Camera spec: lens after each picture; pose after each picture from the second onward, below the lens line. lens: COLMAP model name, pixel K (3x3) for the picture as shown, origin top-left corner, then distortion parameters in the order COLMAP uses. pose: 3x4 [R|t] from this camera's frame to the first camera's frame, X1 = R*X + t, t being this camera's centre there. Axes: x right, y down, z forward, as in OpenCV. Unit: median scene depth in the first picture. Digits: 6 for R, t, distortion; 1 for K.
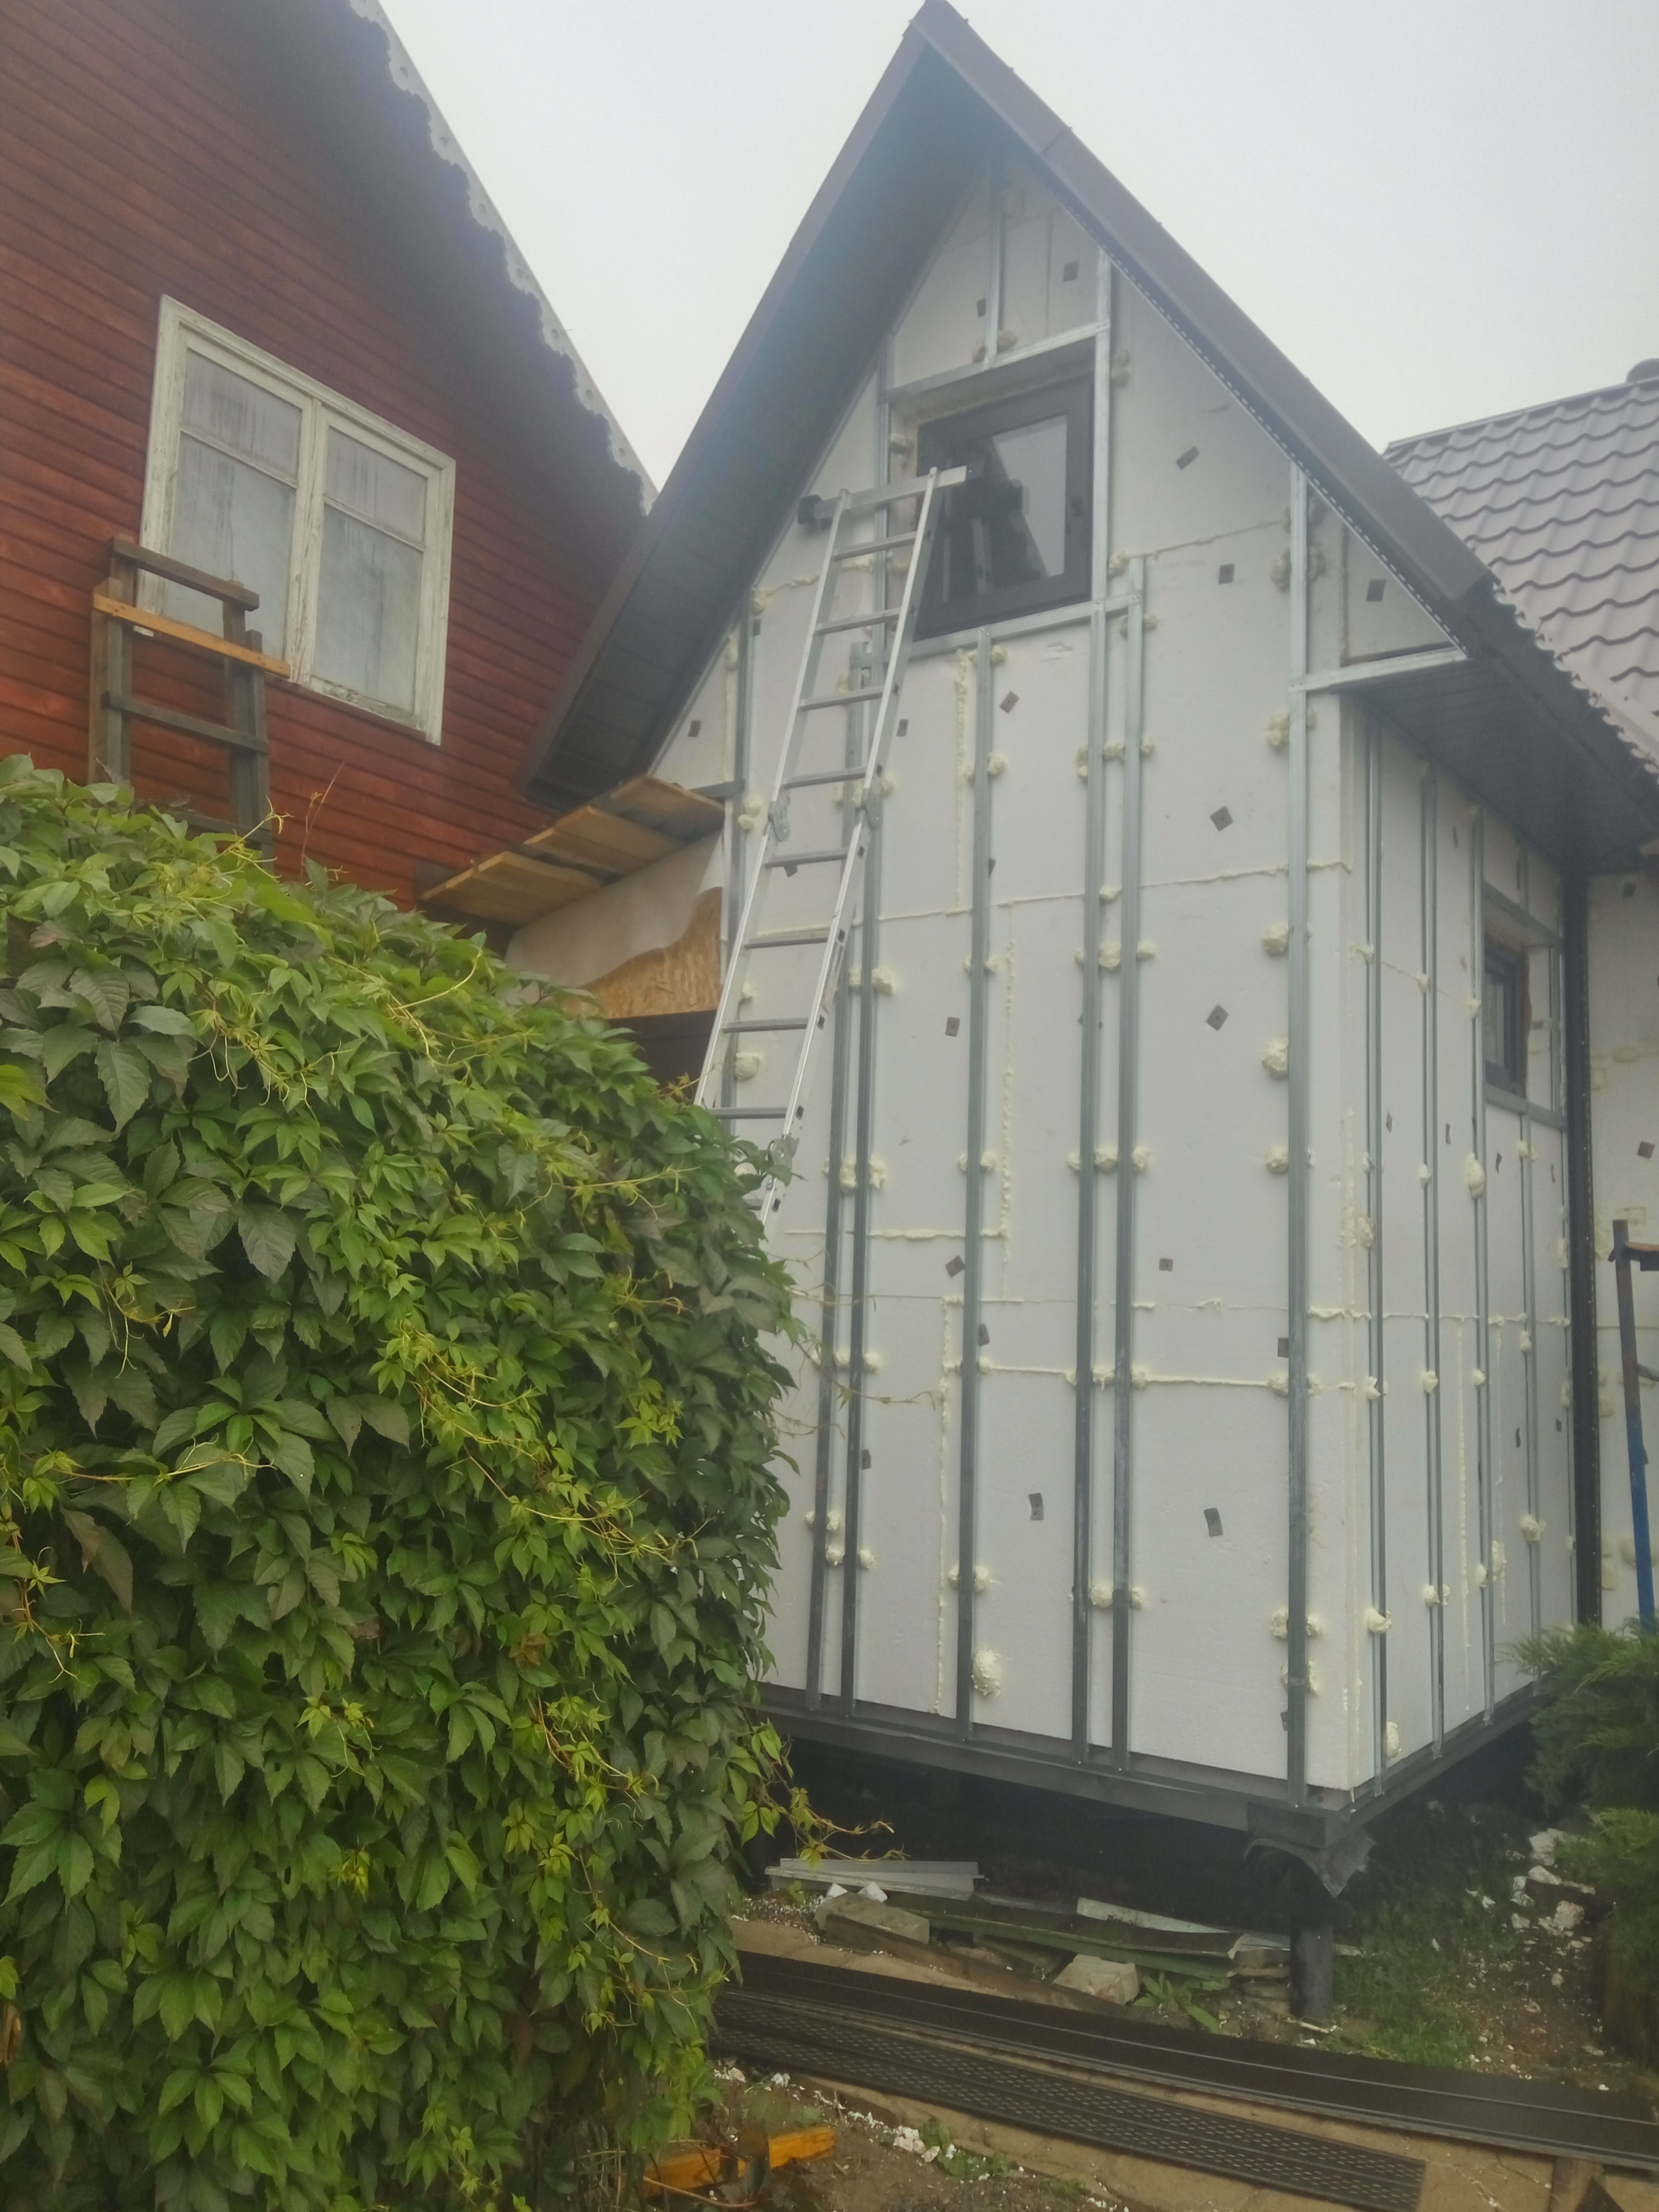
lens RADIAL K [[1785.8, 0, 829.5], [0, 1785.8, 1106.0], [0, 0, 1]] dist [0.008816, 0.000771]
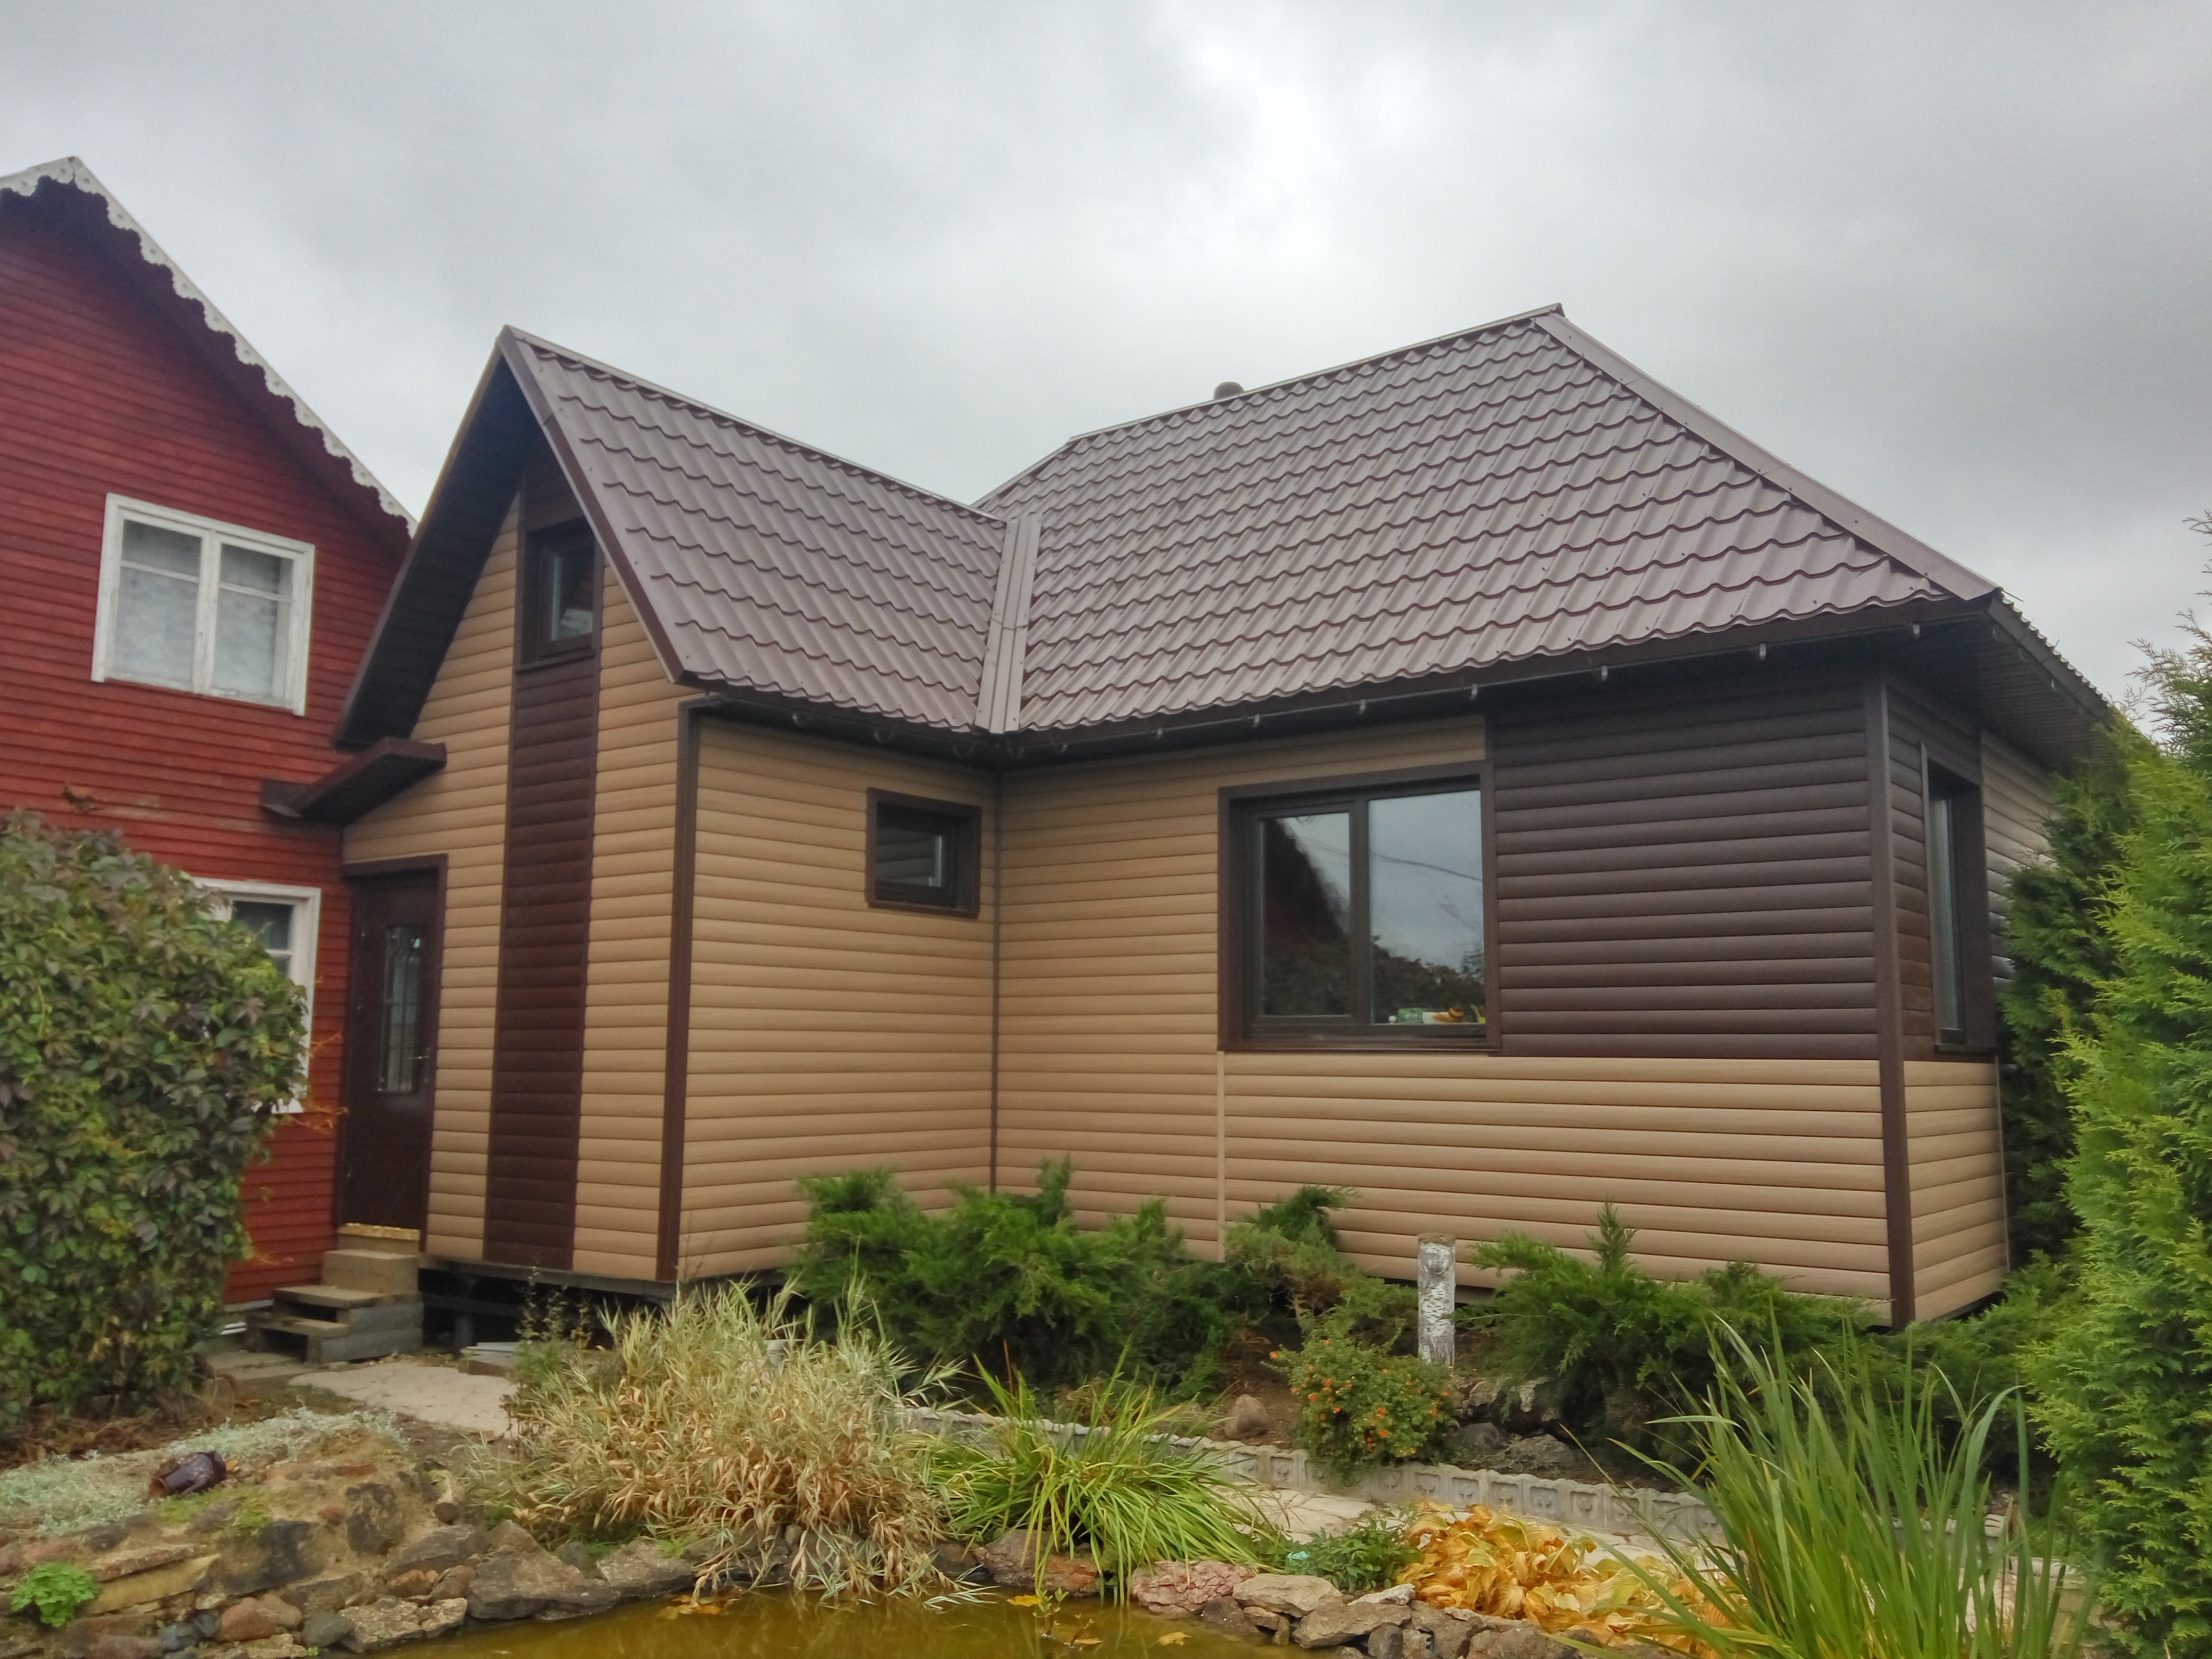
lens RADIAL K [[1751.0, 0, 1107.7], [0, 1751.0, 851.5], [0, 0, 1]] dist [0.115994, -0.182219]
pose [[0.999149, -0.026996, -0.031188, 0.607874], [0.026988, 0.999636, -0.000668, -0.049194], [0.031194, -0.000174, 0.999513, -0.691414]]
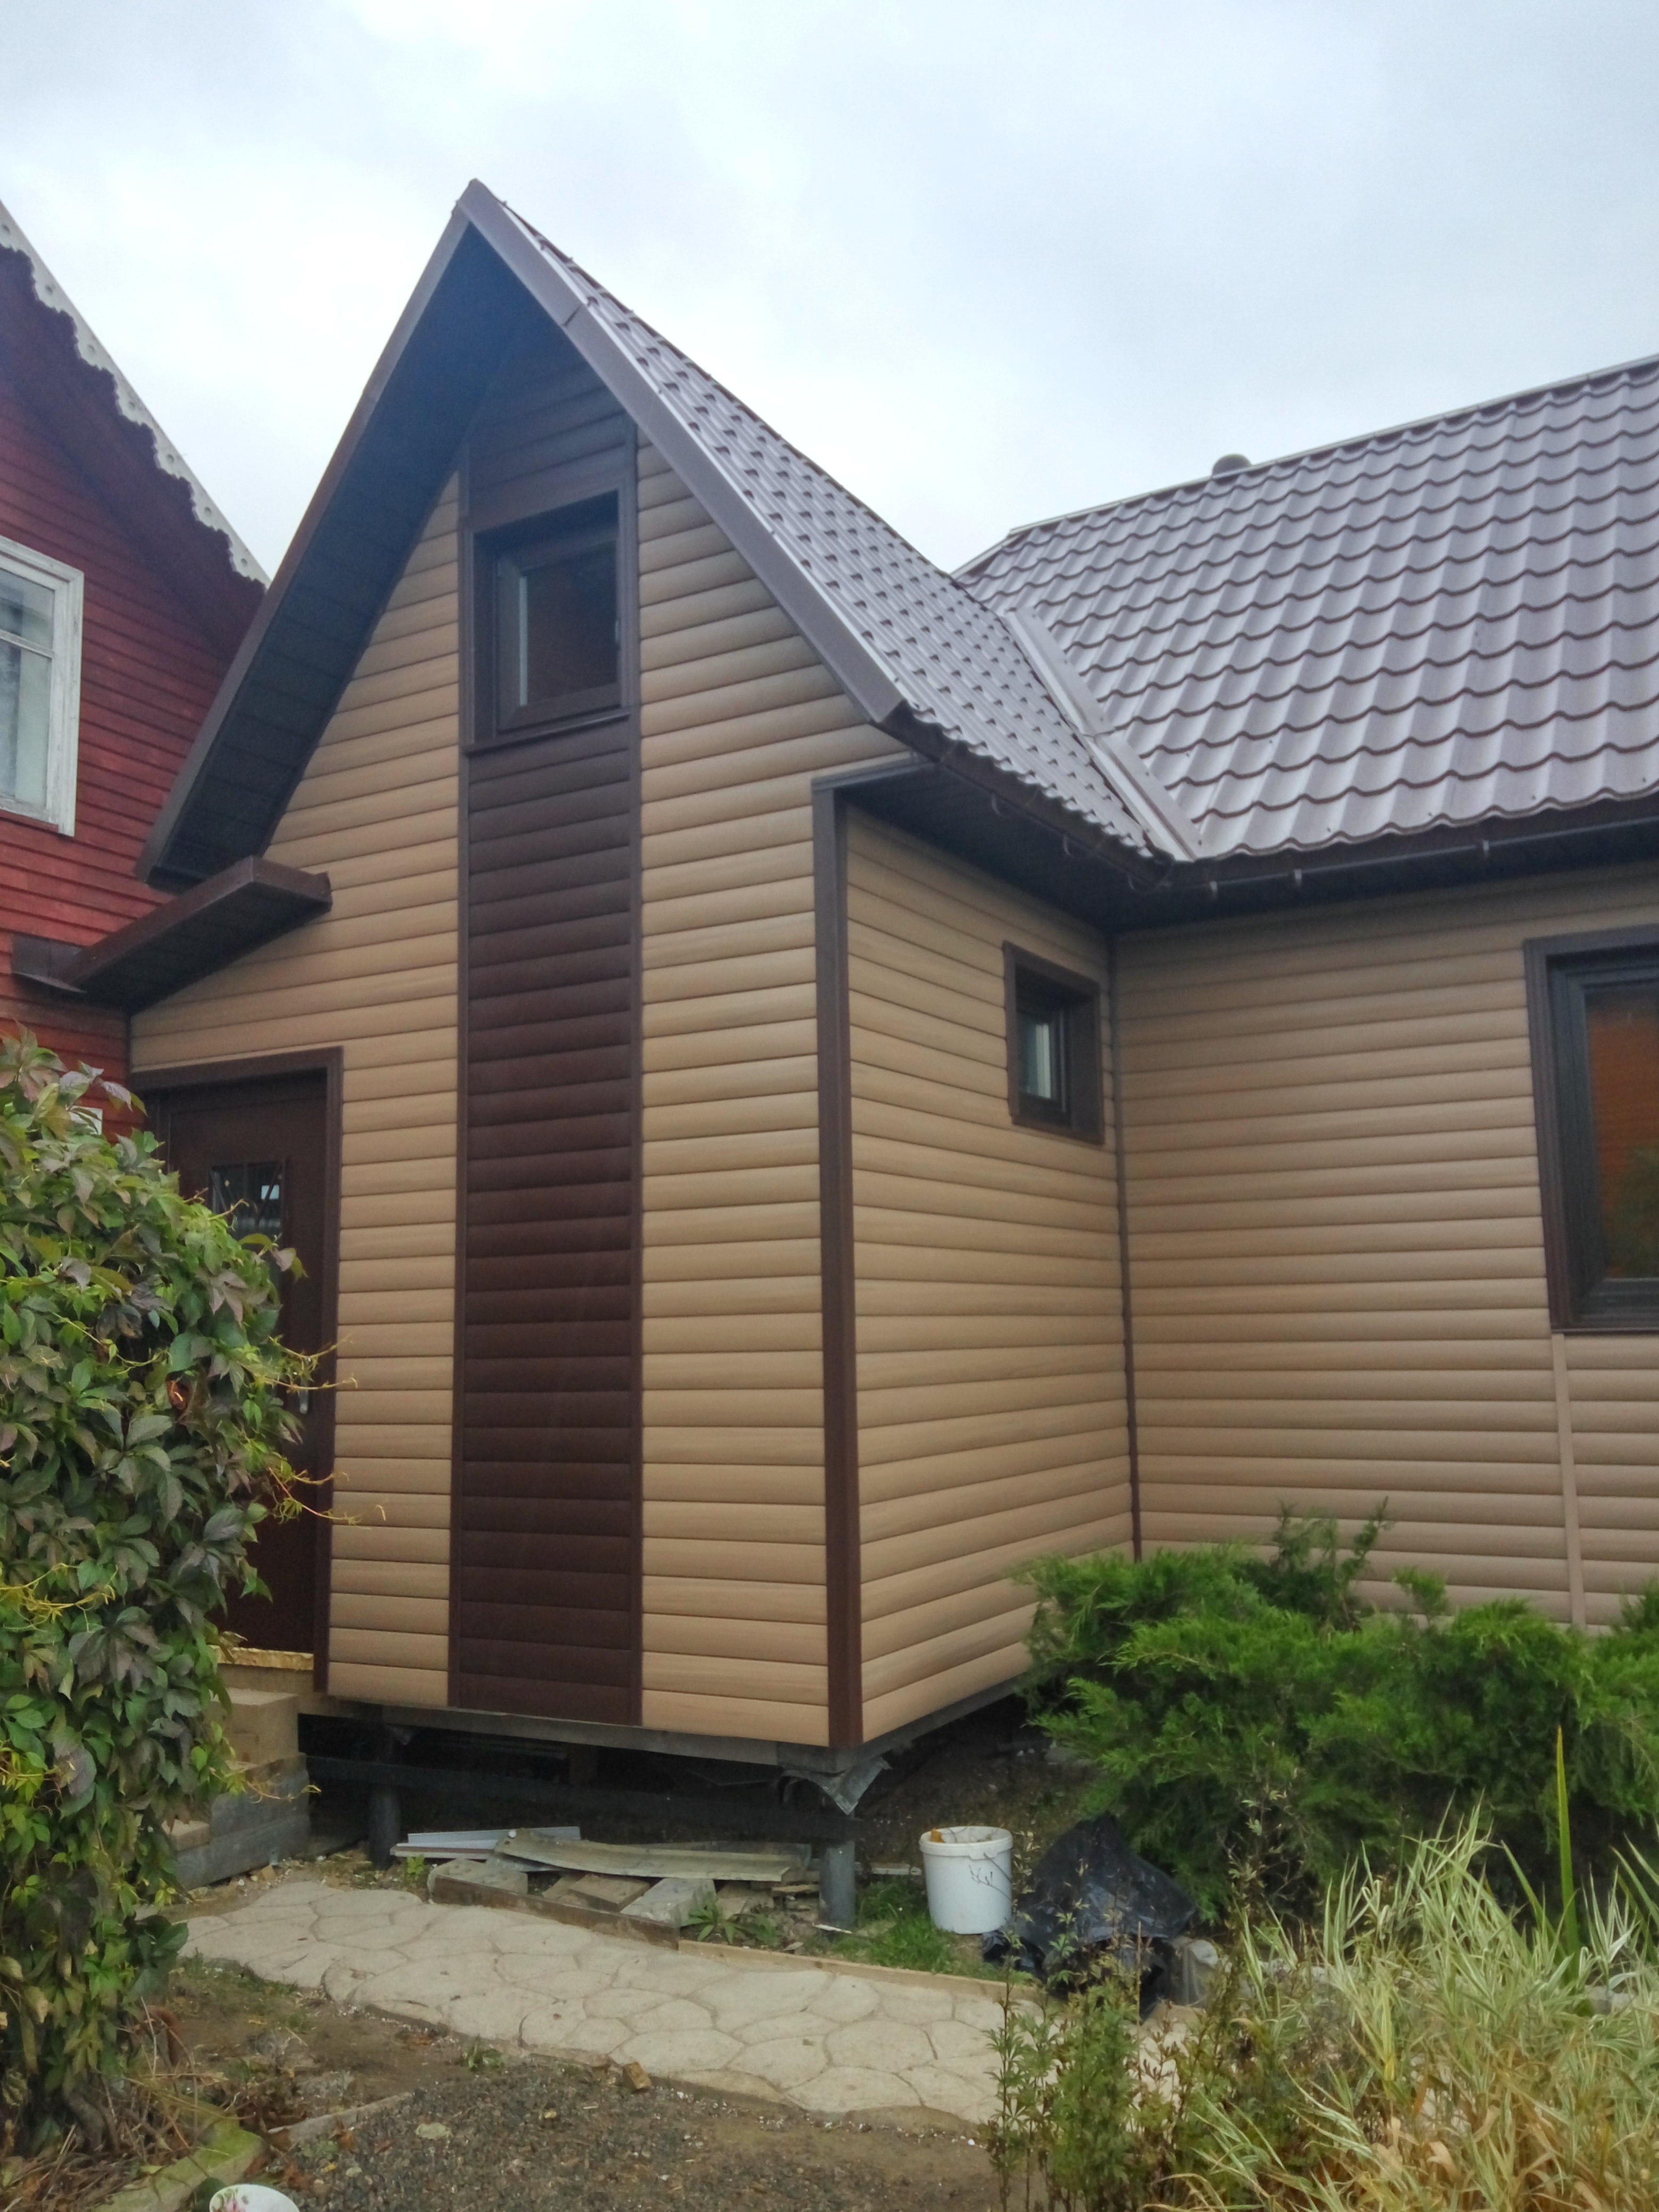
lens RADIAL K [[1751.0, 0, 829.5], [0, 1751.0, 1106.0], [0, 0, 1]] dist [0.115994, -0.182219]
pose [[0.993875, -0.037079, 0.104106, 0.119956], [0.038497, 0.999191, -0.011648, -0.007596], [-0.103590, 0.015584, 0.994498, -0.120593]]
